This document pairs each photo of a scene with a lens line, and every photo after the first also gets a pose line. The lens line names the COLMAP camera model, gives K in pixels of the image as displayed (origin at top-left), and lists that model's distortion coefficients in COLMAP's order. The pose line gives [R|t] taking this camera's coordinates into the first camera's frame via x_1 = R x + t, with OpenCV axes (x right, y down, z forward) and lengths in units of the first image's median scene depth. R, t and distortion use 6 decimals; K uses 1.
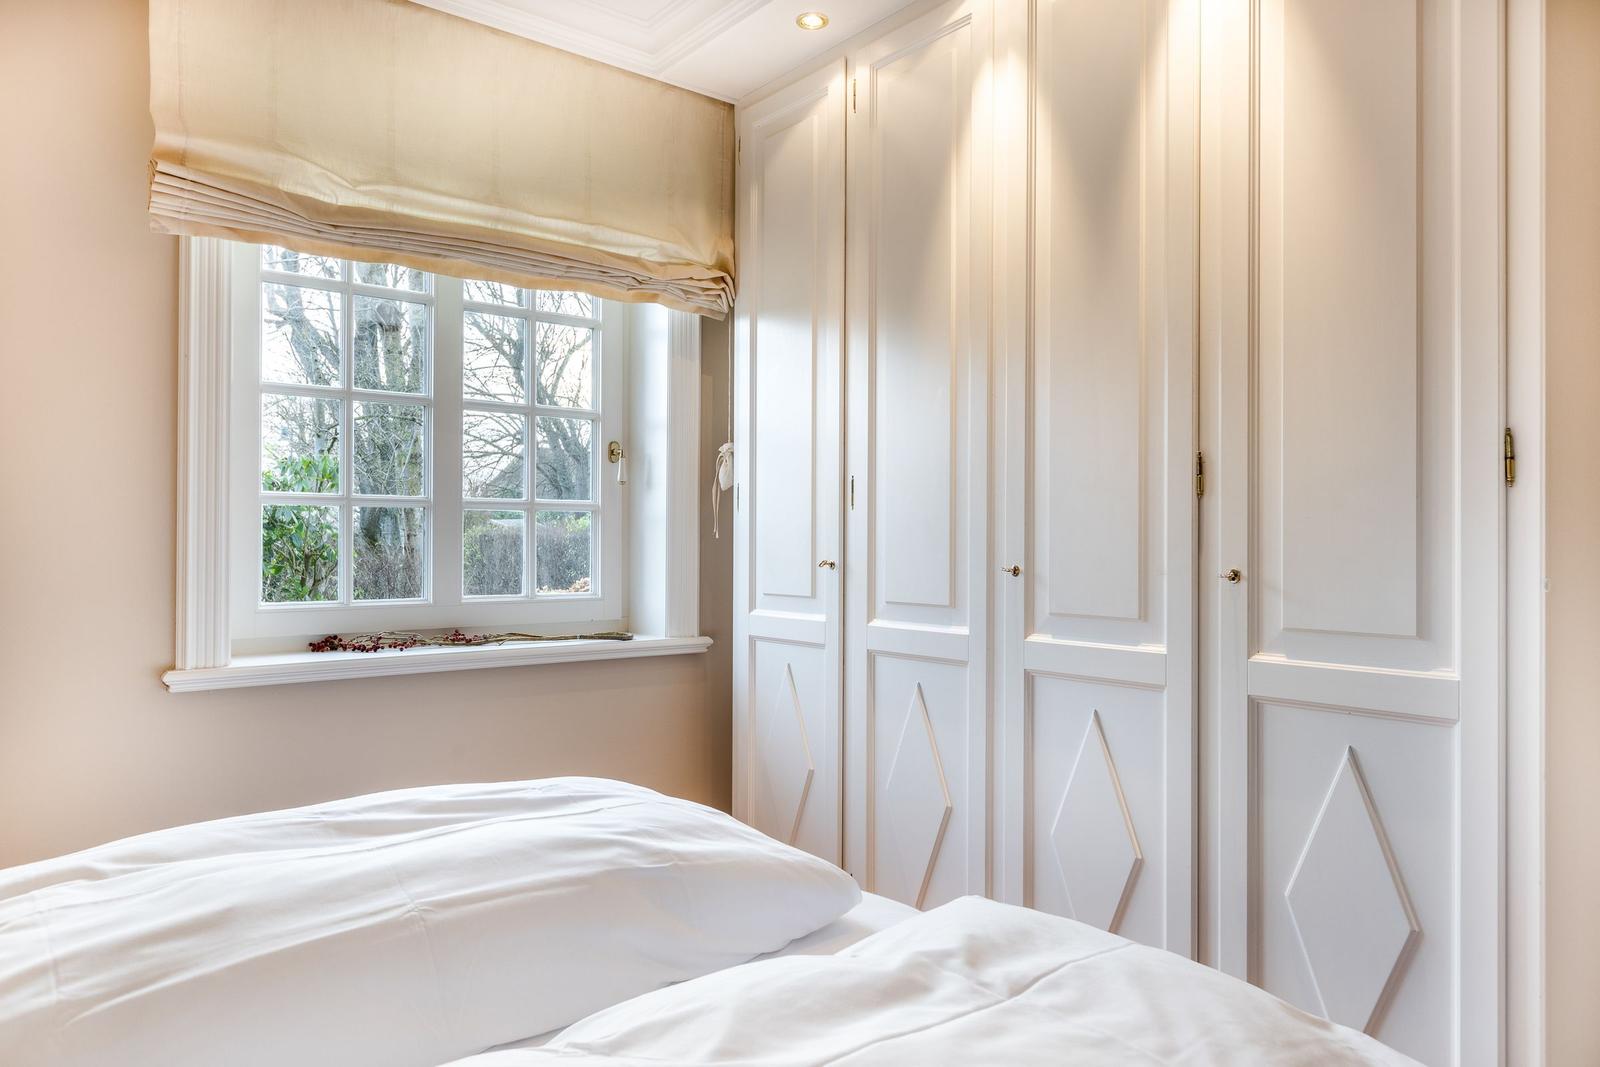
lens RADIAL K [[1052.9, 0, 800.0], [0, 1052.9, 533.5], [0, 0, 1]] dist [-0.002419, -0.000819]
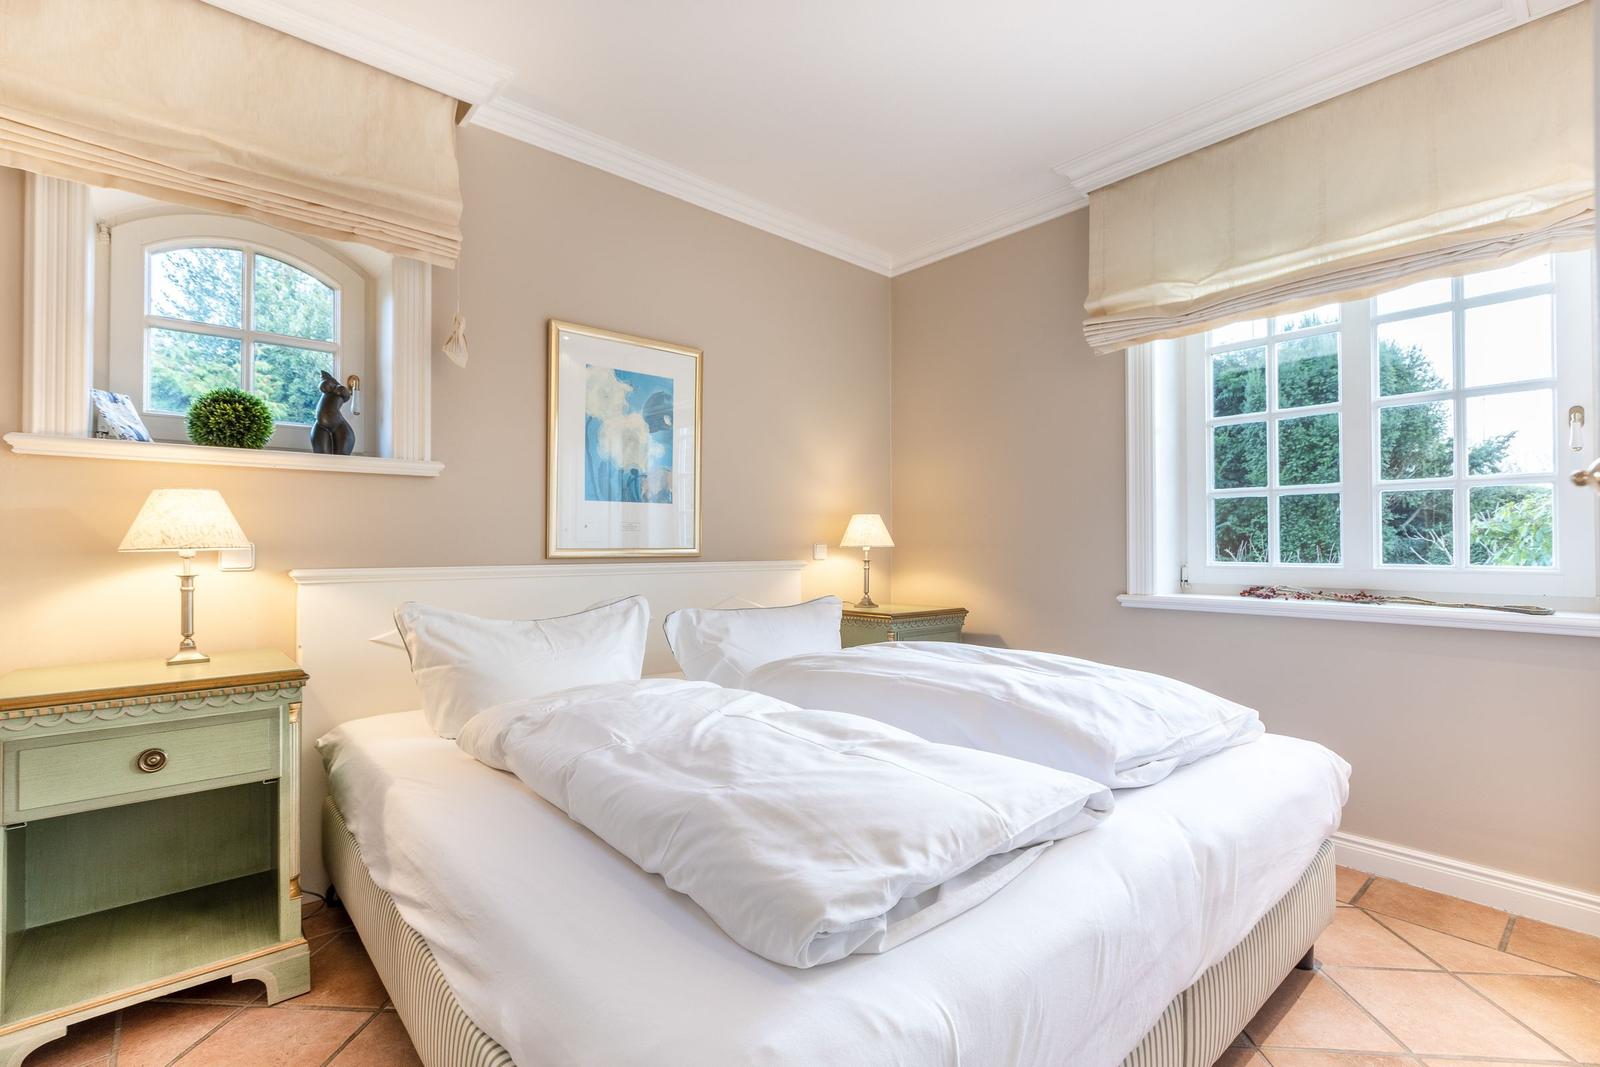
lens RADIAL K [[745.6, 0, 800.0], [0, 745.6, 533.5], [0, 0, 1]] dist [0.011467, -0.000489]
pose [[0.033371, -0.018618, -0.999270, 0.591788], [0.006918, 0.999807, -0.018397, 0.042291], [0.999419, -0.006299, 0.033493, 0.369968]]
